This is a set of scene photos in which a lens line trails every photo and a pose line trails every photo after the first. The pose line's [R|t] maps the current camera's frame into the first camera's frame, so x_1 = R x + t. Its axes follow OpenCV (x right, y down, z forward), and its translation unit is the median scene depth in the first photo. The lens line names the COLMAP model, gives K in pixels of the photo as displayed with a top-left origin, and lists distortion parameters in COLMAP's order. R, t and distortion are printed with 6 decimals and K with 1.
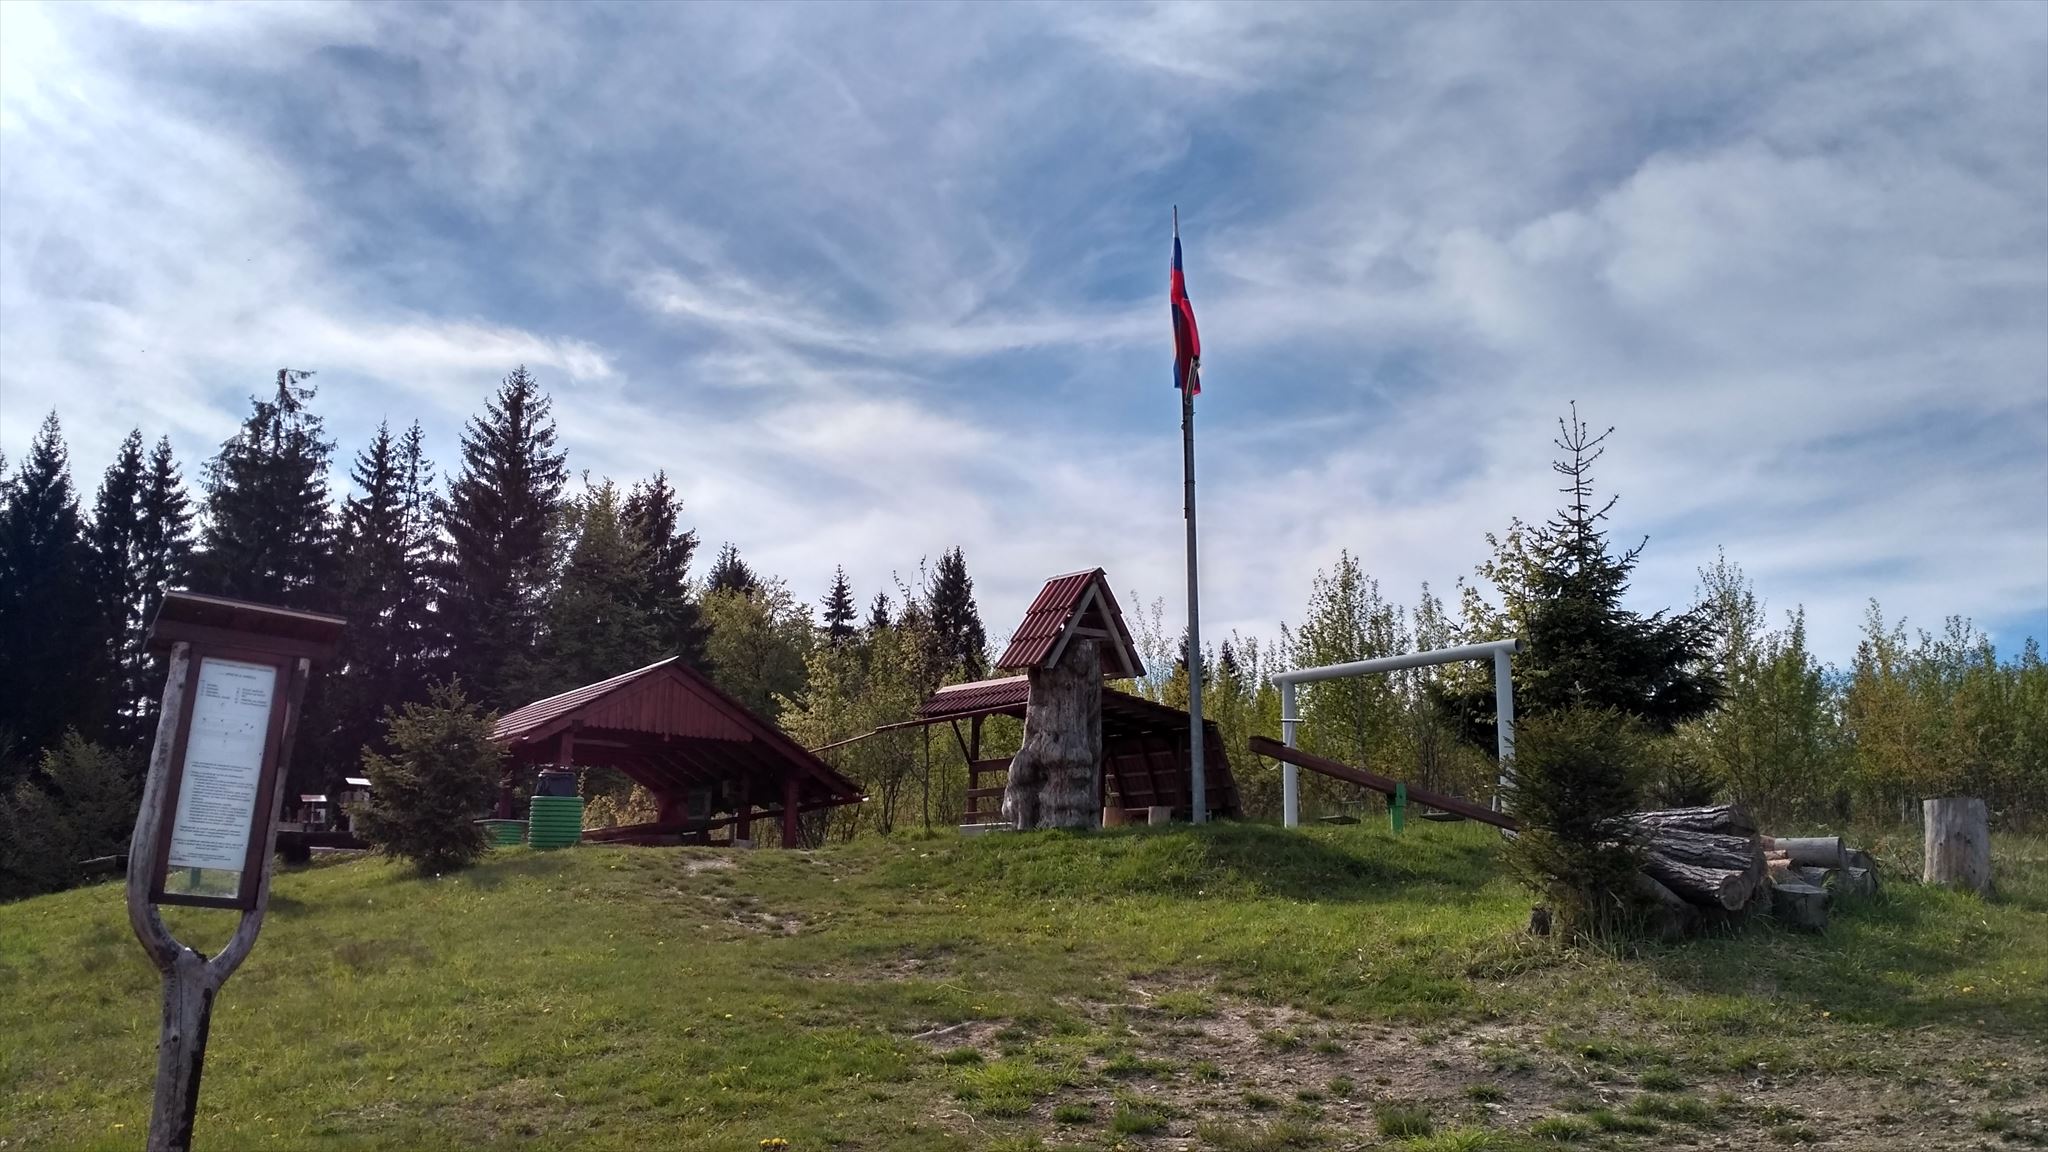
lens RADIAL K [[1356.3, 0, 1024.0], [0, 1356.3, 576.0], [0, 0, 1]] dist [0.045064, -0.114421]
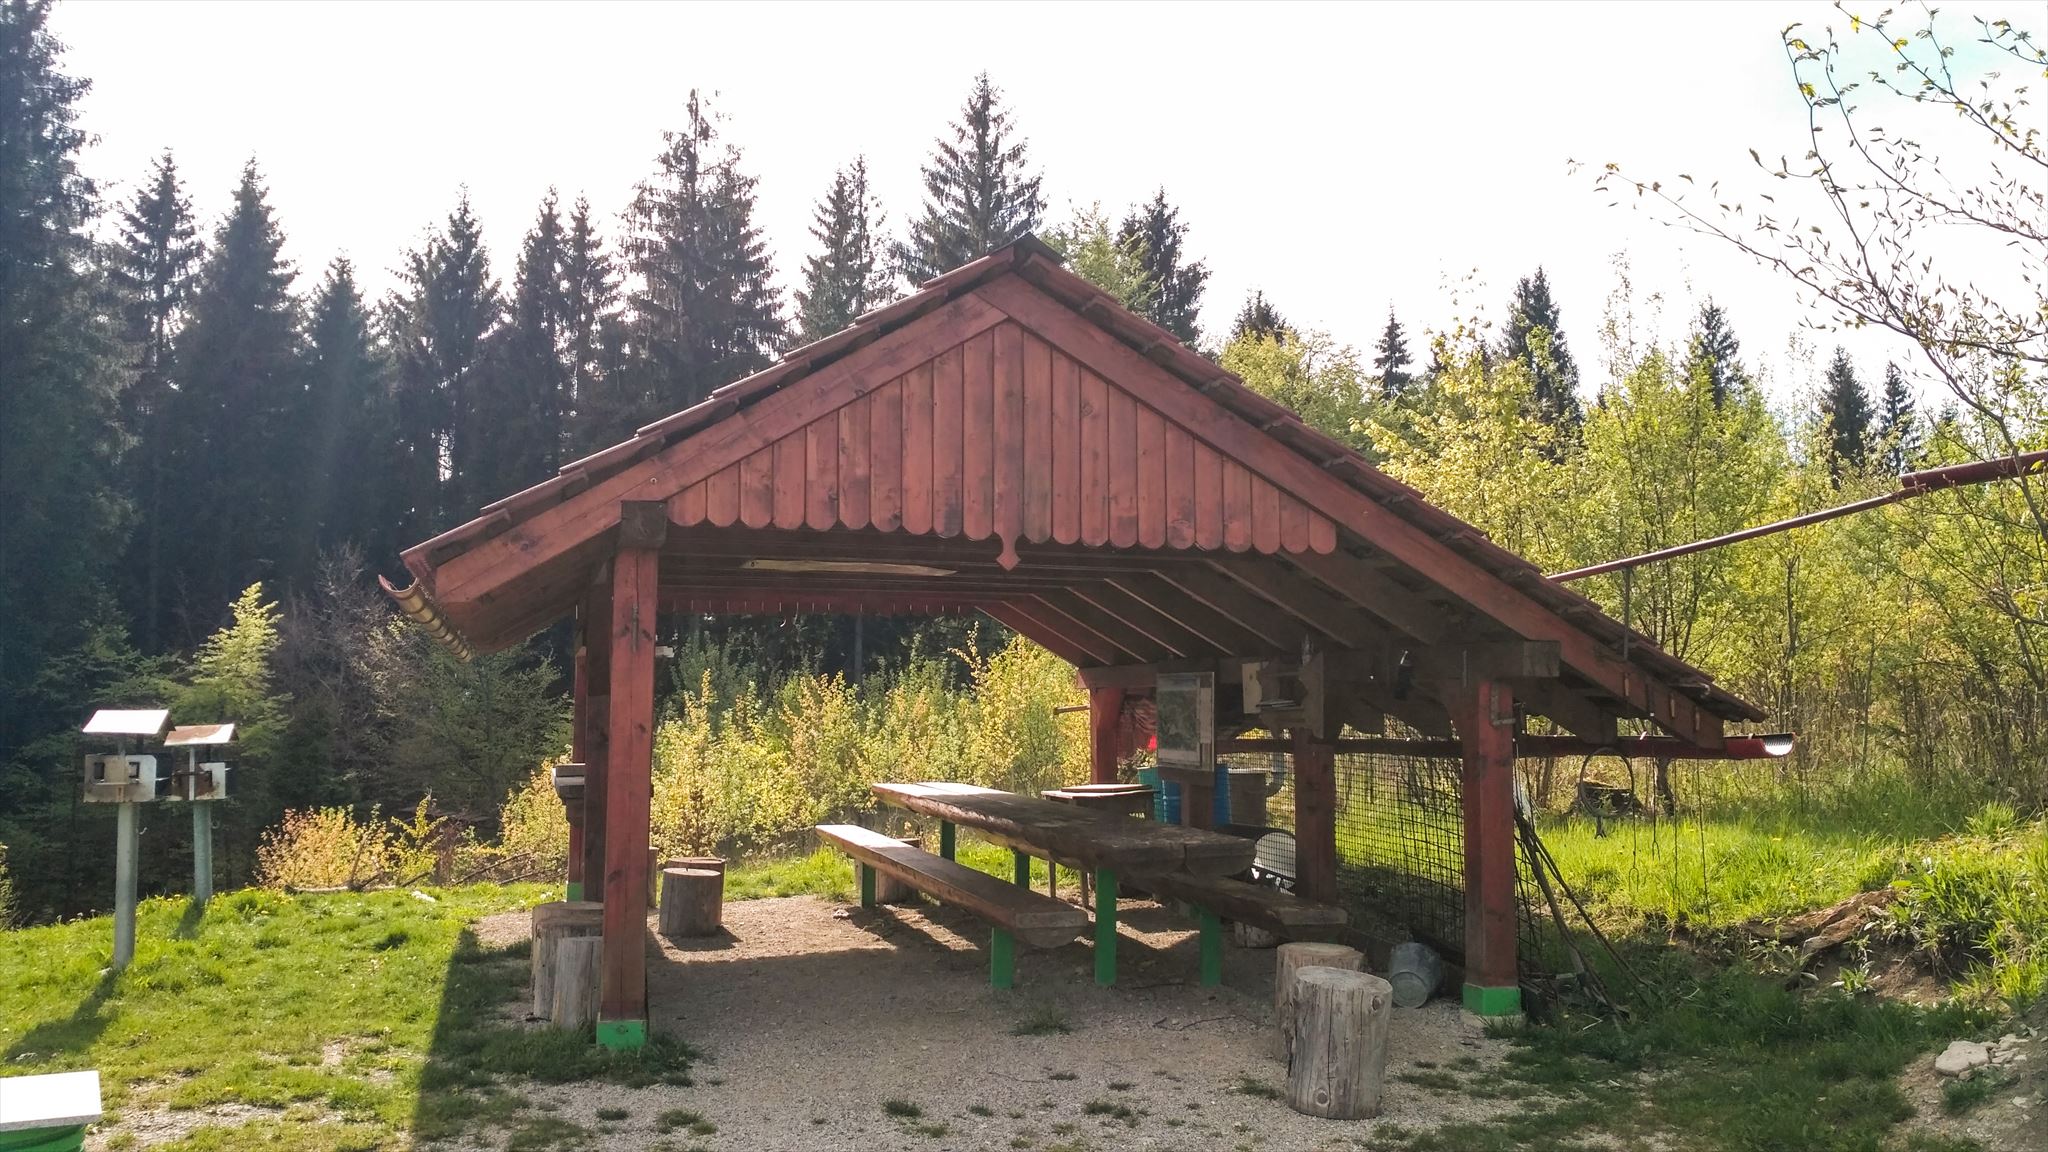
lens RADIAL K [[1502.2, 0, 1024.0], [0, 1502.2, 576.0], [0, 0, 1]] dist [0.218761, -0.000131]
pose [[0.931009, -0.029207, -0.363825, -0.029108], [0.086791, 0.985917, 0.142949, 0.015403], [0.354526, -0.164663, 0.920433, 0.137867]]
